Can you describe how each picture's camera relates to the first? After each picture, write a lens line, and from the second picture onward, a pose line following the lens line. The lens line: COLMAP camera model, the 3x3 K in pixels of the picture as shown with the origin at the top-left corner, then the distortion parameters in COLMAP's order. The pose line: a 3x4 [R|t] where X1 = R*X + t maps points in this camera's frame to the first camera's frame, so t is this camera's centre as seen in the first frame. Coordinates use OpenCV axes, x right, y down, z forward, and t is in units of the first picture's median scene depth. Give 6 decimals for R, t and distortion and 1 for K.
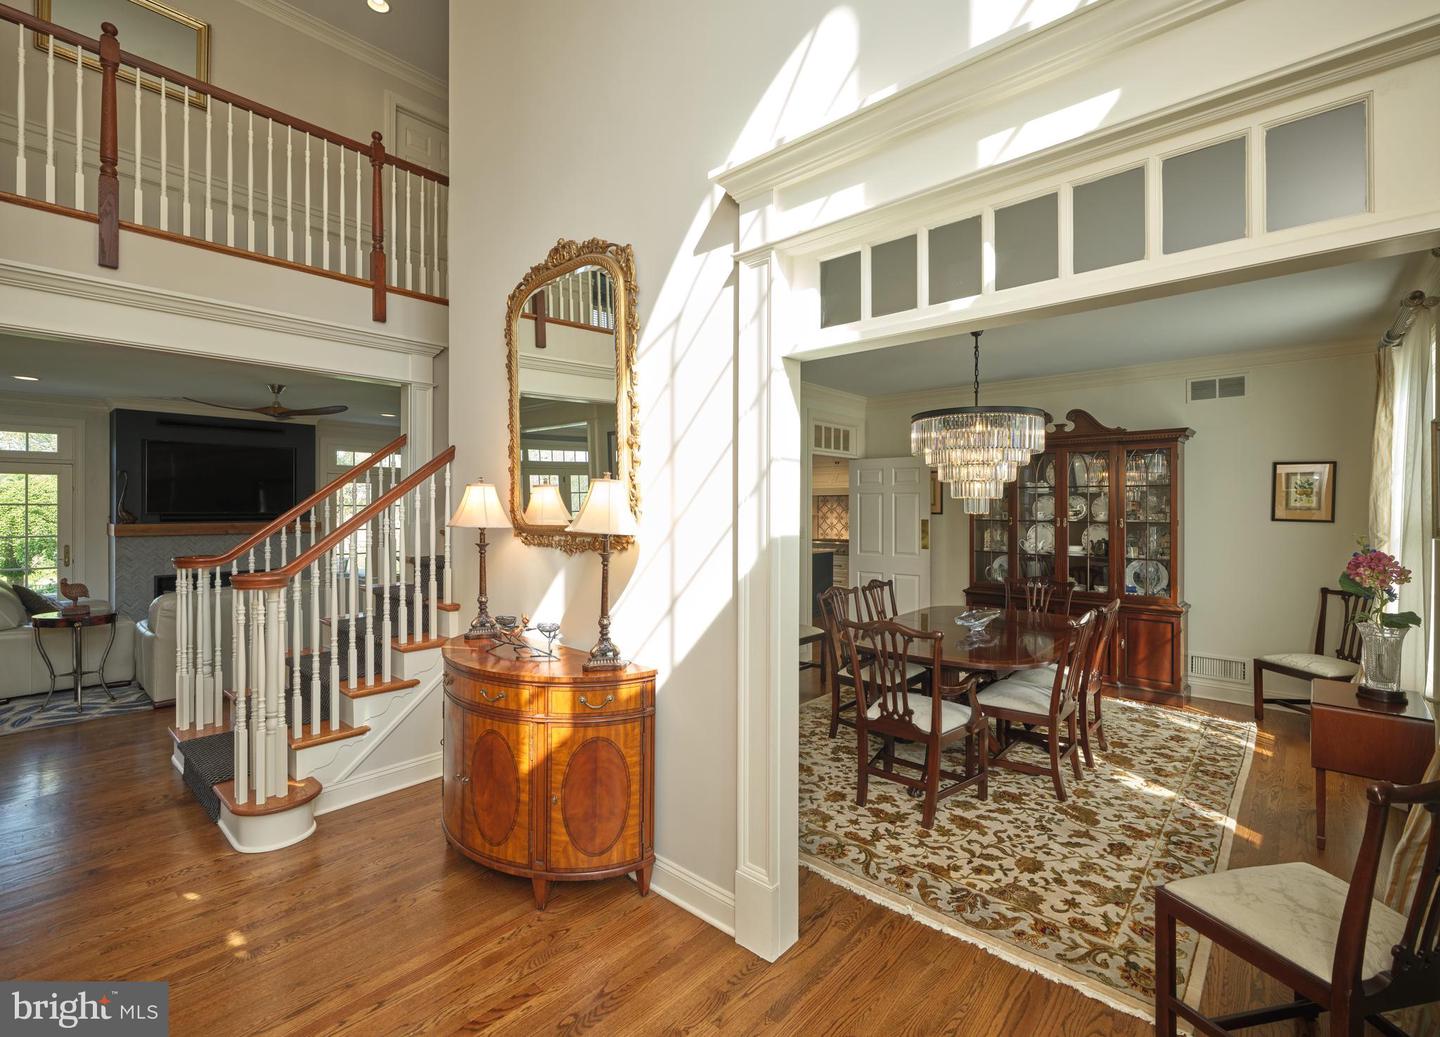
lens RADIAL K [[658.1, 0, 719.5], [0, 658.1, 511.9], [0, 0, 1]] dist [0.000438, 0.000834]
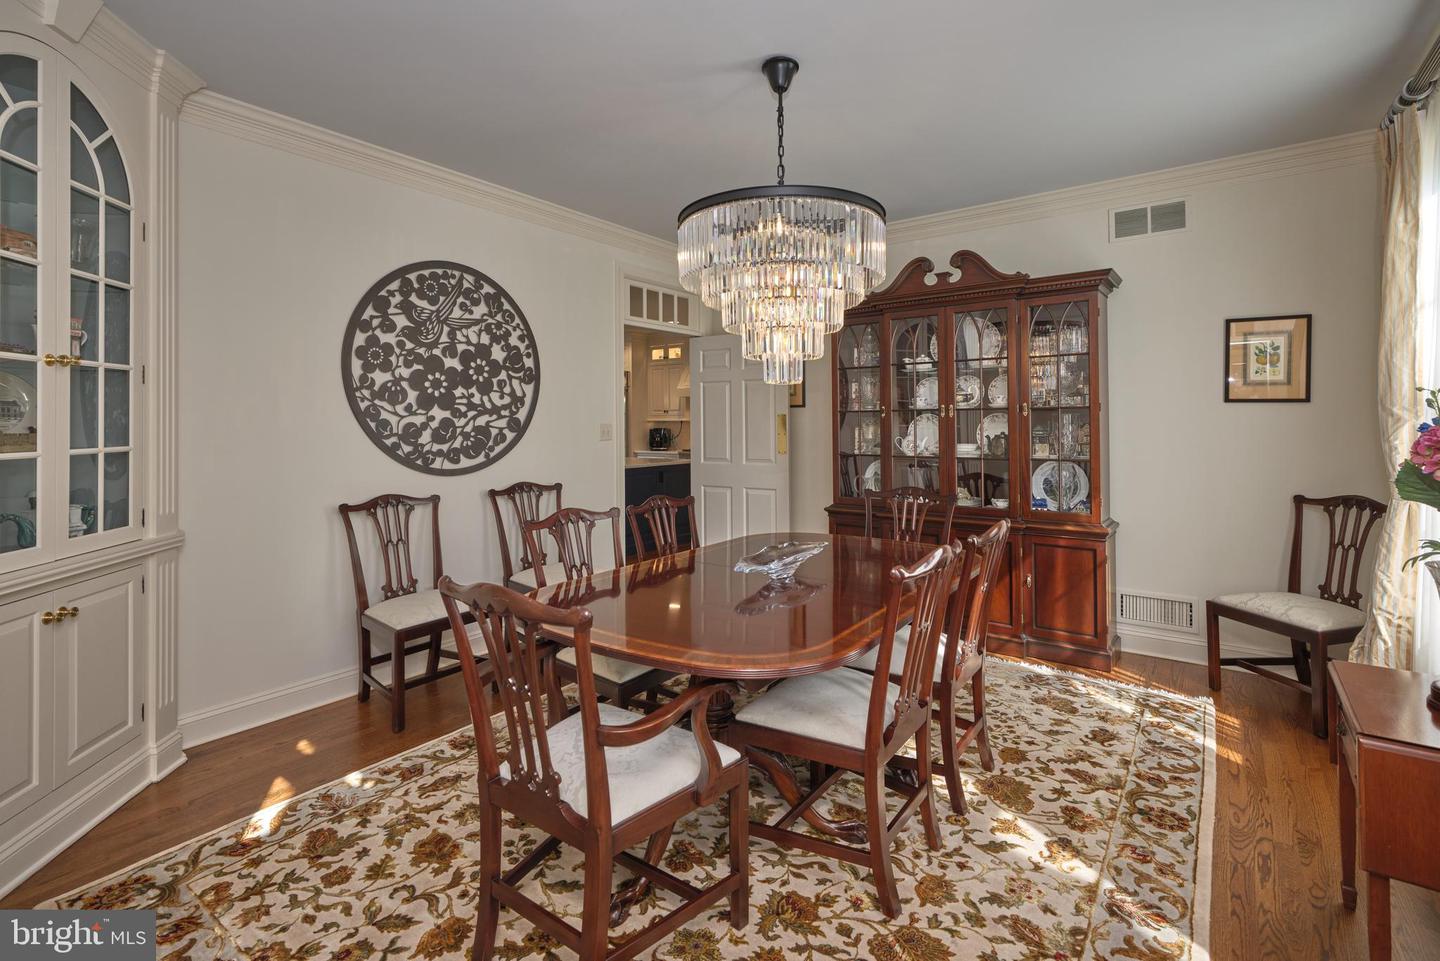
lens RADIAL K [[675.2, 0, 723.6], [0, 675.2, 422.9], [0, 0, 1]] dist [0.001762, -0.000426]
pose [[0.995608, -0.008081, 0.093271, 0.248391], [0.009079, 0.999906, -0.010290, 0.040608], [-0.093179, 0.011092, 0.995588, 0.346930]]
